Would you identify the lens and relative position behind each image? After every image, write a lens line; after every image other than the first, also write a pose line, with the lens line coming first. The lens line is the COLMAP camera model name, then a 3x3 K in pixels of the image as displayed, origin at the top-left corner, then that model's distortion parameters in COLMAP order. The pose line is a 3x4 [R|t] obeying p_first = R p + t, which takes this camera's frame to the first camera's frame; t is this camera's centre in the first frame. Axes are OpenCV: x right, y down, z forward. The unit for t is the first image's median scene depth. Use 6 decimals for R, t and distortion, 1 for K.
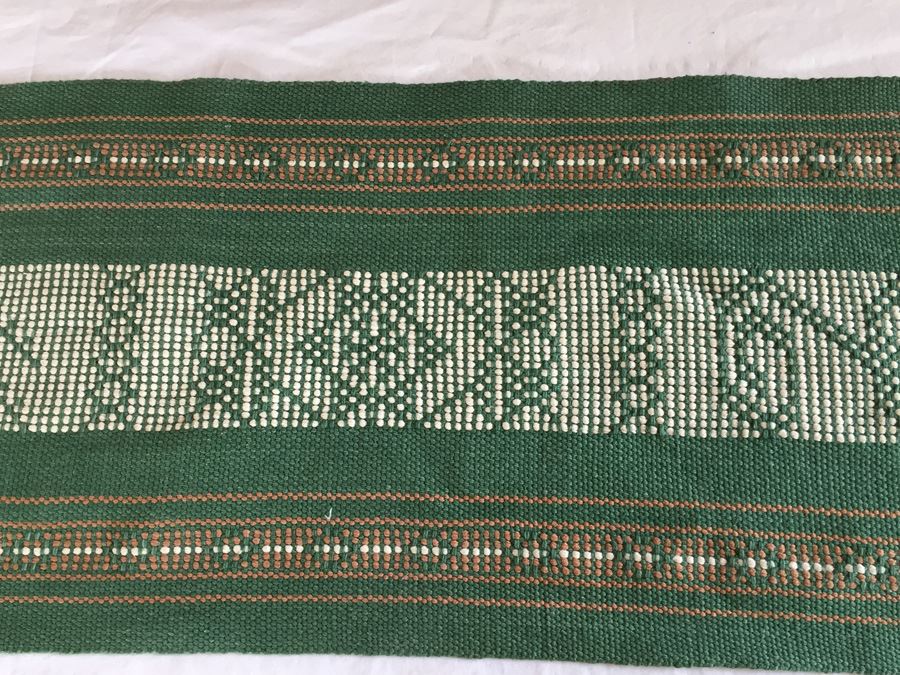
lens RADIAL K [[867.5, 0, 456.0], [0, 867.5, 337.8], [0, 0, 1]] dist [0.050088, 0.000000]
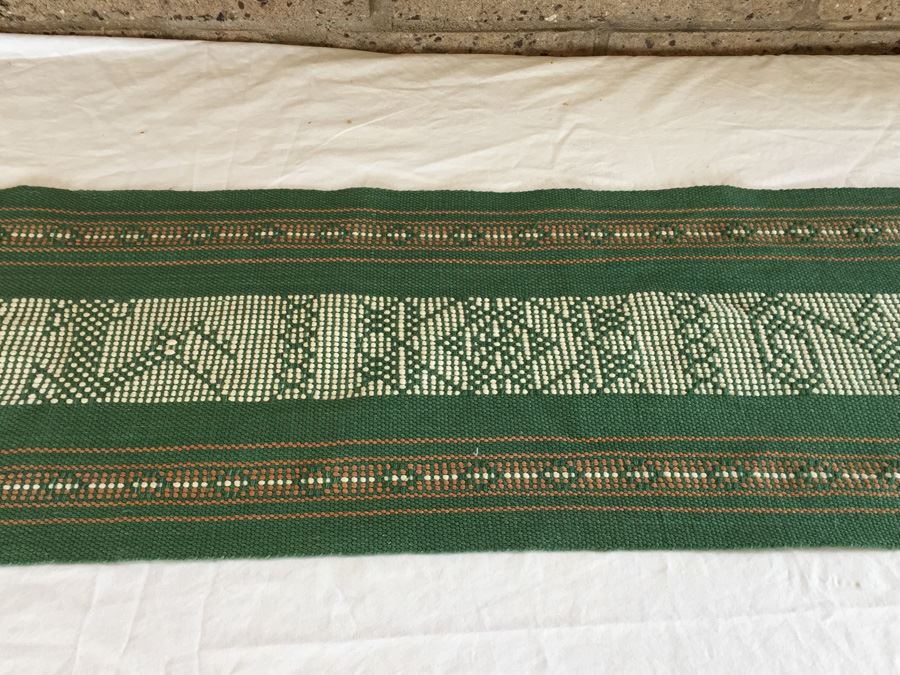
lens RADIAL K [[867.5, 0, 445.5], [0, 867.5, 339.8], [0, 0, 1]] dist [0.050088, 0.000000]
pose [[0.996671, 0.007955, 0.081137, -0.279907], [0.025762, 0.913502, -0.406019, 0.537270], [-0.077349, 0.406757, 0.910256, -0.186736]]
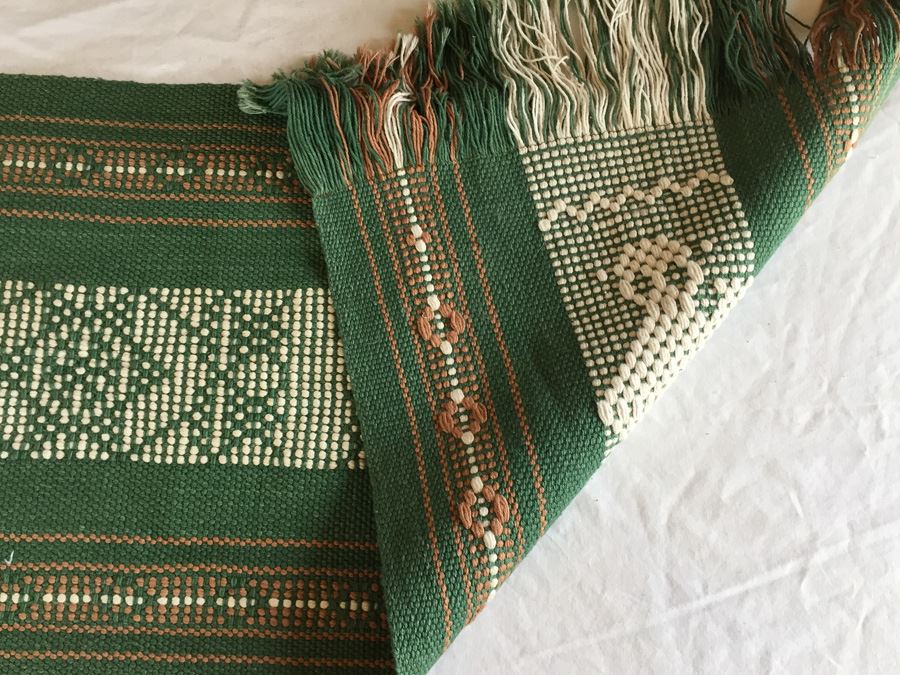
lens RADIAL K [[867.5, 0, 444.5], [0, 867.5, 340.3], [0, 0, 1]] dist [0.050088, 0.000000]
pose [[0.996450, 0.026443, 0.079928, 0.207166], [-0.024209, 0.999293, -0.028781, -0.002426], [-0.080633, 0.026744, 0.996385, 0.069027]]
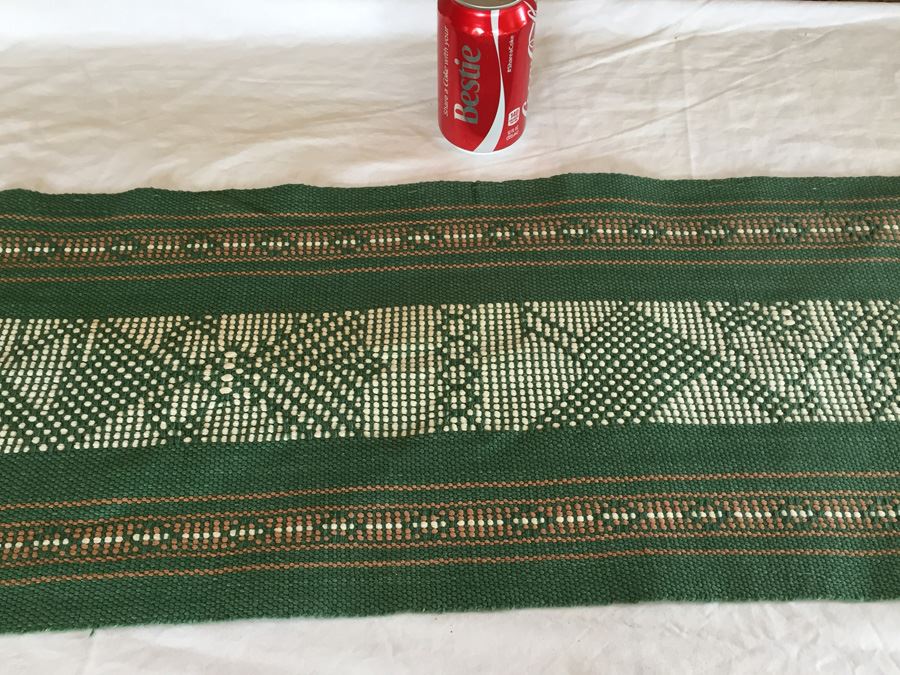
lens RADIAL K [[867.5, 0, 440.9], [0, 867.5, 344.2], [0, 0, 1]] dist [0.050088, 0.000000]
pose [[0.998154, 0.001340, 0.060711, -1.722850], [0.019681, 0.938652, -0.344303, 0.391777], [-0.057448, 0.344862, 0.936894, -0.039498]]
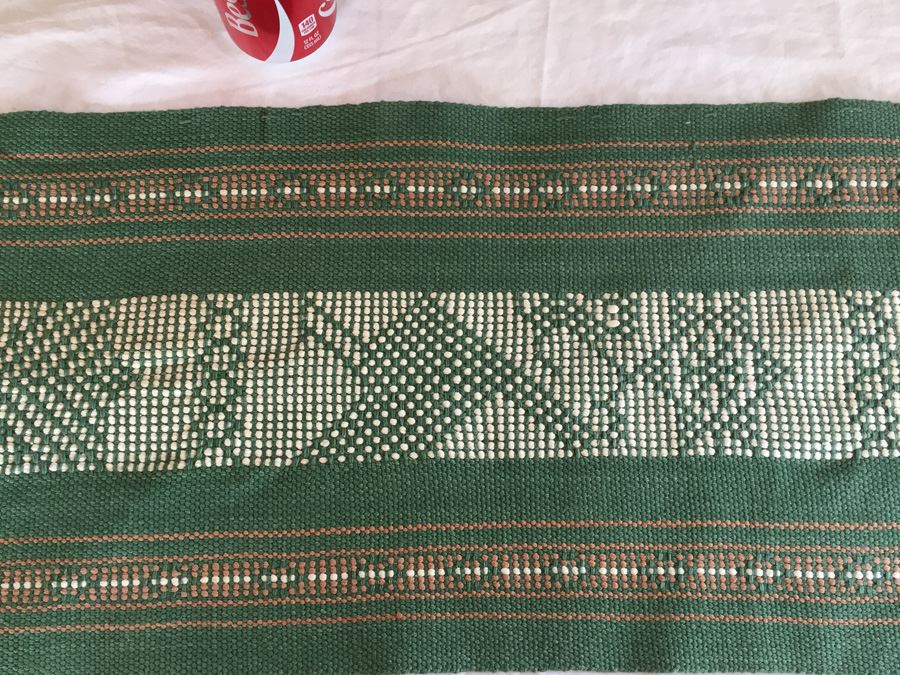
lens RADIAL K [[867.5, 0, 444.5], [0, 867.5, 337.5], [0, 0, 1]] dist [0.050088, 0.000000]
pose [[0.998864, -0.003060, 0.047559, -1.416358], [0.001510, 0.999468, 0.032586, -0.062201], [-0.047634, -0.032478, 0.998337, 0.036304]]
